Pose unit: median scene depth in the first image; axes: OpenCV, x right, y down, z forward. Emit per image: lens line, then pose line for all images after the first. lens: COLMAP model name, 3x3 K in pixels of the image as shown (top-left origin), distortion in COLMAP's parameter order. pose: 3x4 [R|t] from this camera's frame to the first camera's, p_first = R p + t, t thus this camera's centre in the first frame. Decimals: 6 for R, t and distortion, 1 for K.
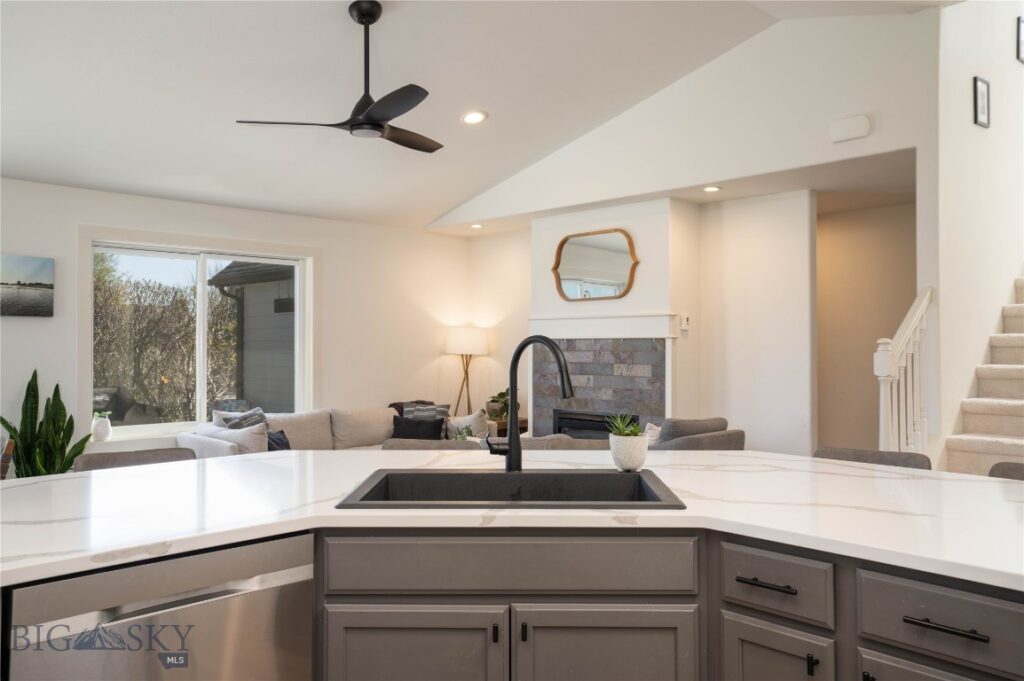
lens RADIAL K [[819.6, 0, 510.6], [0, 819.6, 340.6], [0, 0, 1]] dist [0.004144, 0.000185]
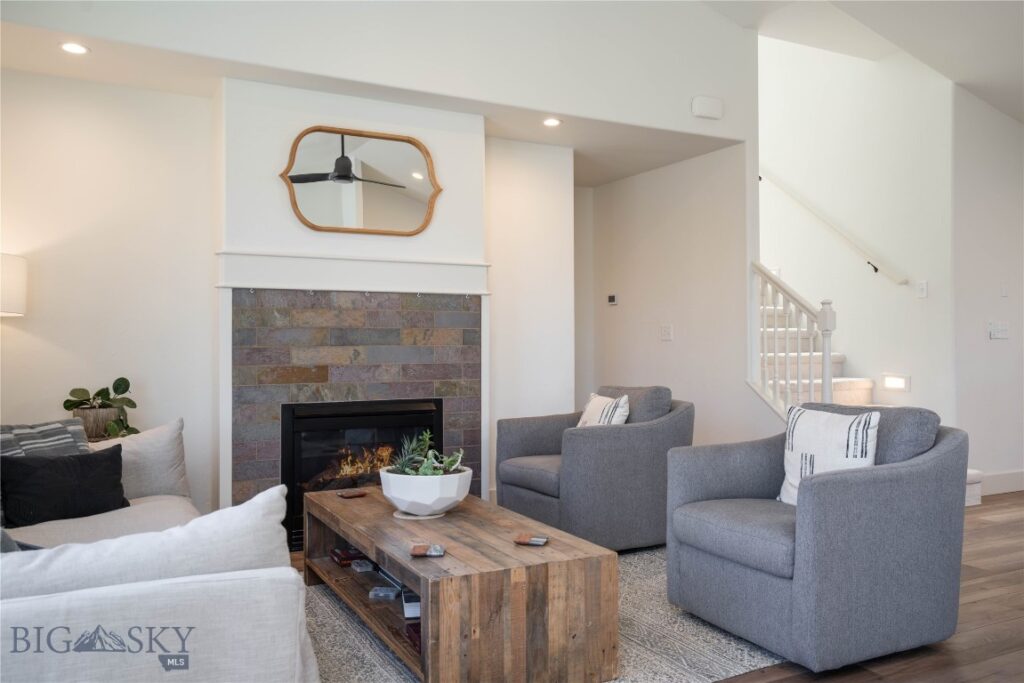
lens RADIAL K [[819.6, 0, 511.3], [0, 819.6, 343.6], [0, 0, 1]] dist [0.004144, 0.000185]
pose [[0.251389, -0.001923, 0.967884, -0.524669], [-0.005195, 0.999981, 0.003336, 0.037853], [-0.967872, -0.005867, 0.251374, 0.732788]]
